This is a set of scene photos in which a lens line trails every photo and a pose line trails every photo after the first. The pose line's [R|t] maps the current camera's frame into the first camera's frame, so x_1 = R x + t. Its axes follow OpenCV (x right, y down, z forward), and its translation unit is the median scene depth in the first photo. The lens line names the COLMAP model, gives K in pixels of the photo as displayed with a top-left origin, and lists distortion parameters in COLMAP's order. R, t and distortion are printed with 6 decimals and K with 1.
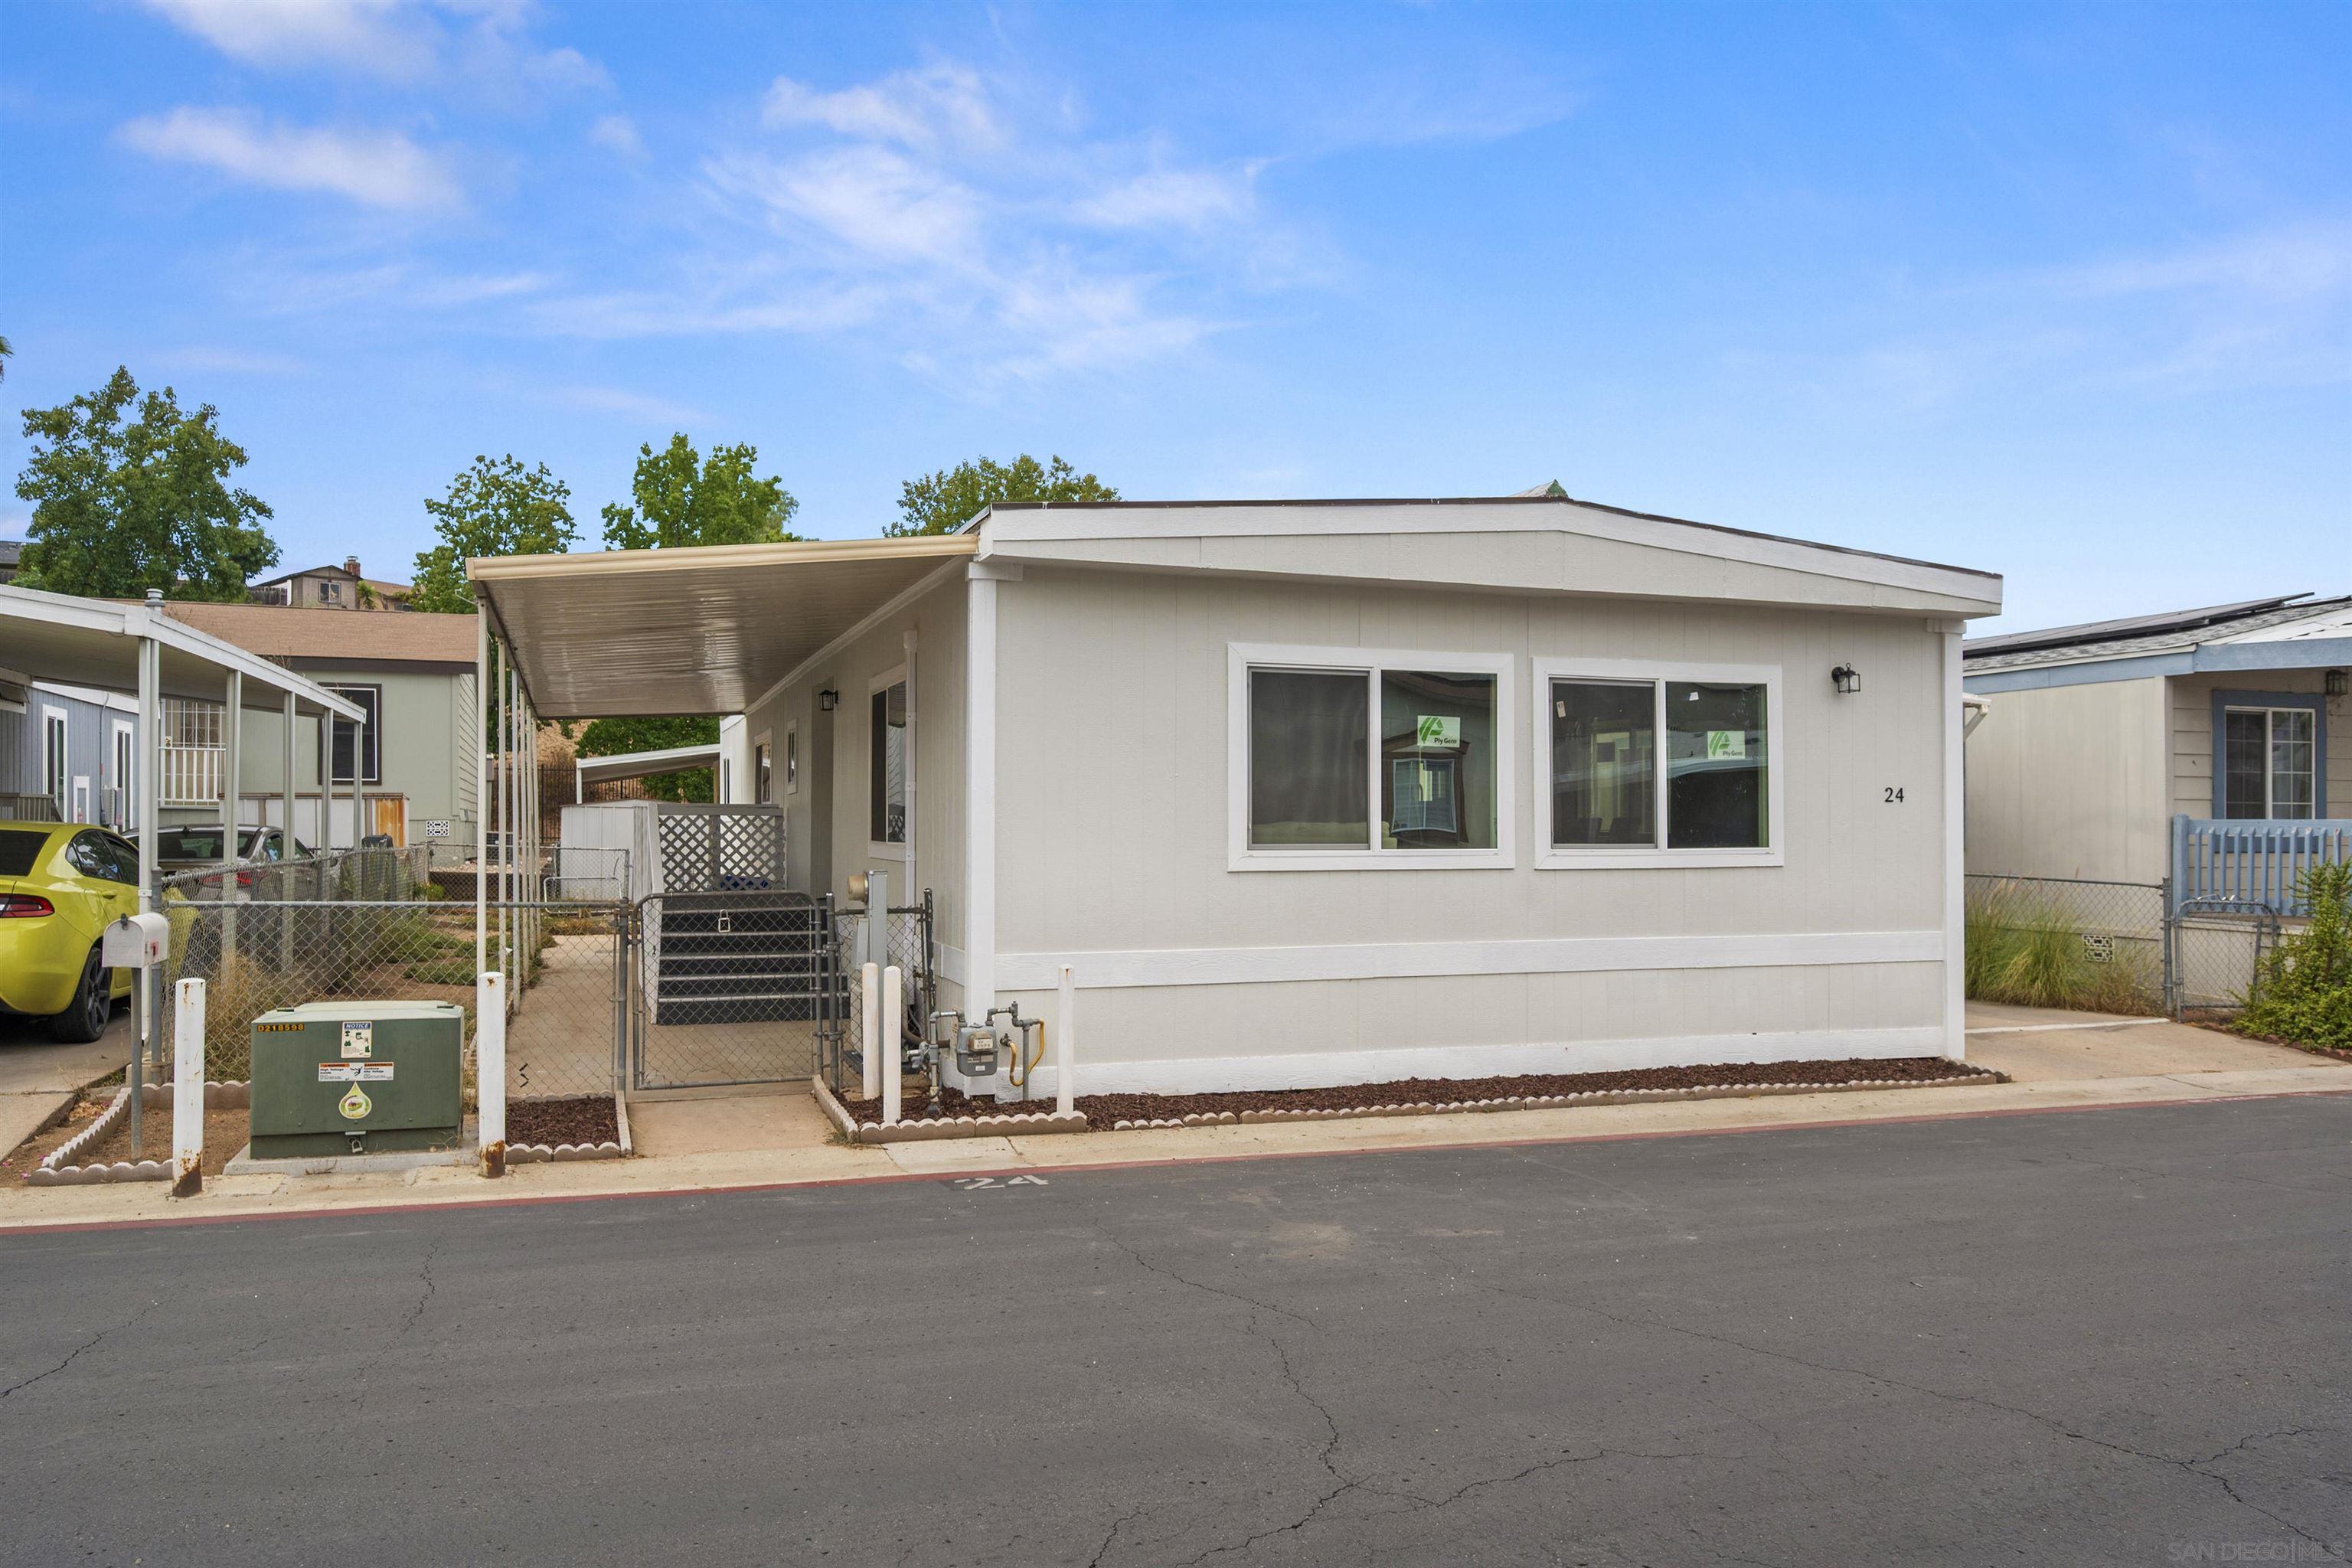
lens RADIAL K [[1673.3, 0, 1175.0], [0, 1673.3, 818.6], [0, 0, 1]] dist [0.004699, 0.001744]
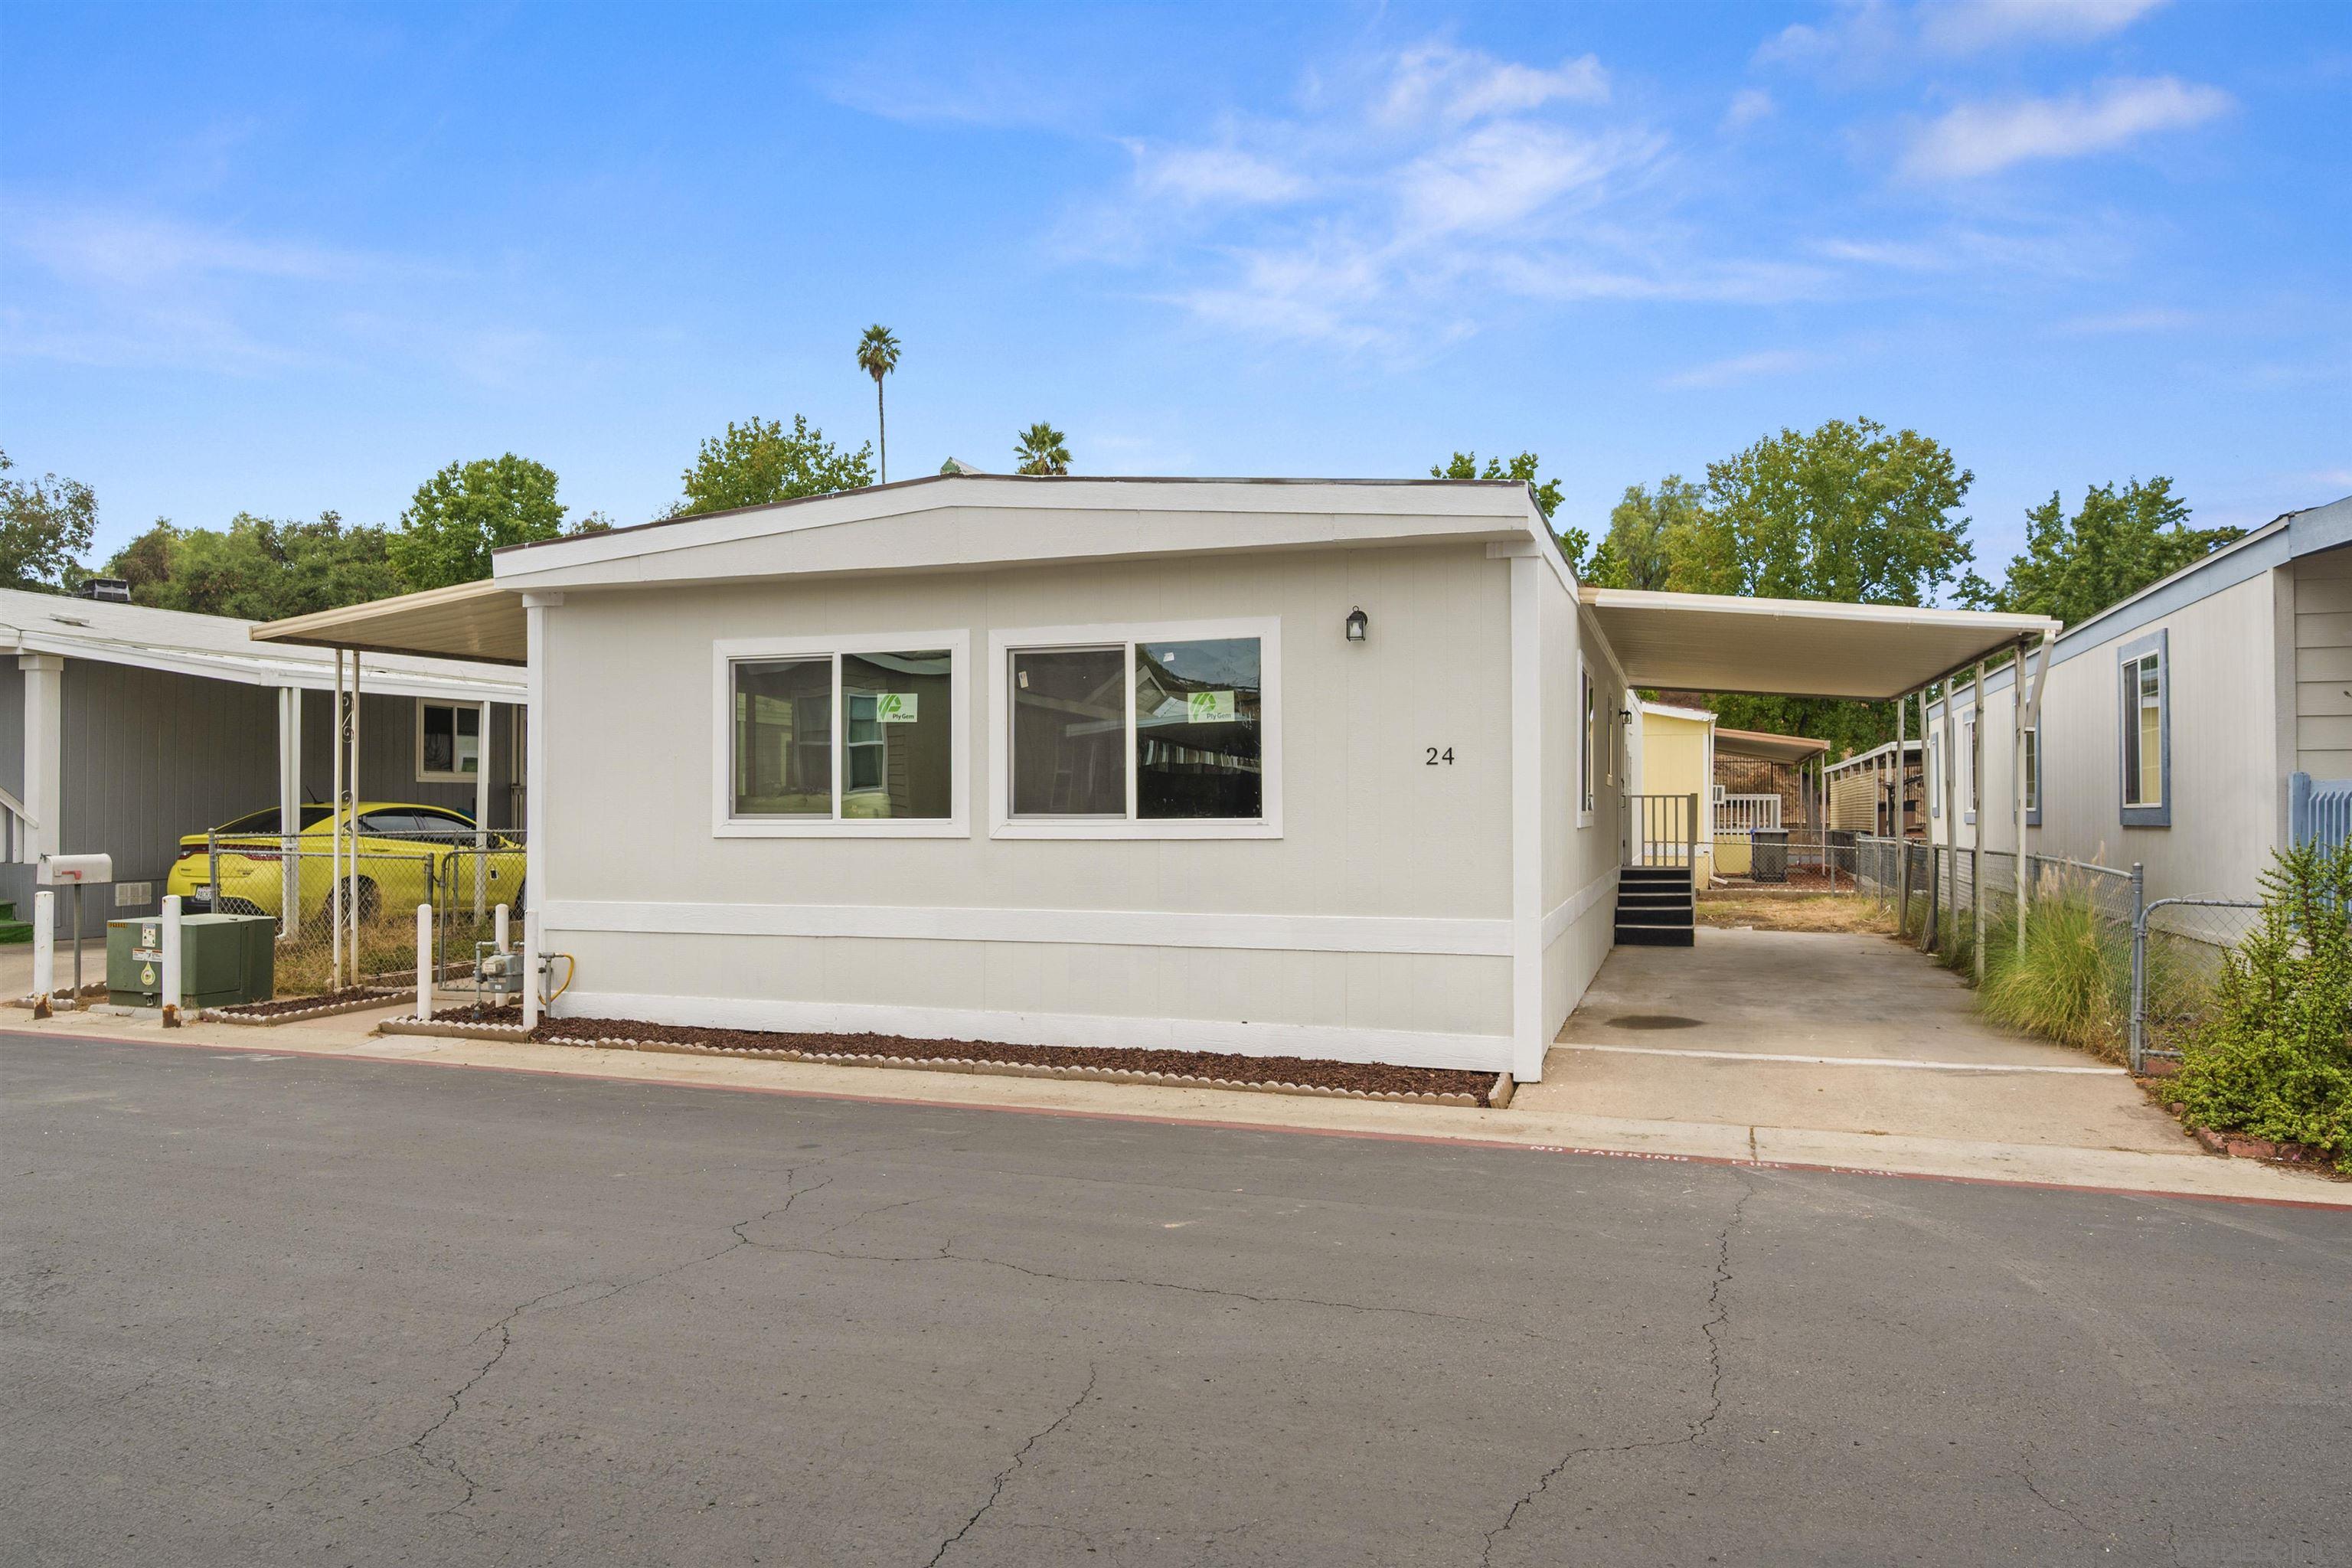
lens RADIAL K [[1546.4, 0, 1176.0], [0, 1546.4, 784.0], [0, 0, 1]] dist [0.001267, -0.001785]
pose [[0.782225, -0.013335, -0.622853, 0.888082], [0.007267, 0.999898, -0.012280, 0.009346], [0.622954, 0.005079, 0.782242, 0.335666]]
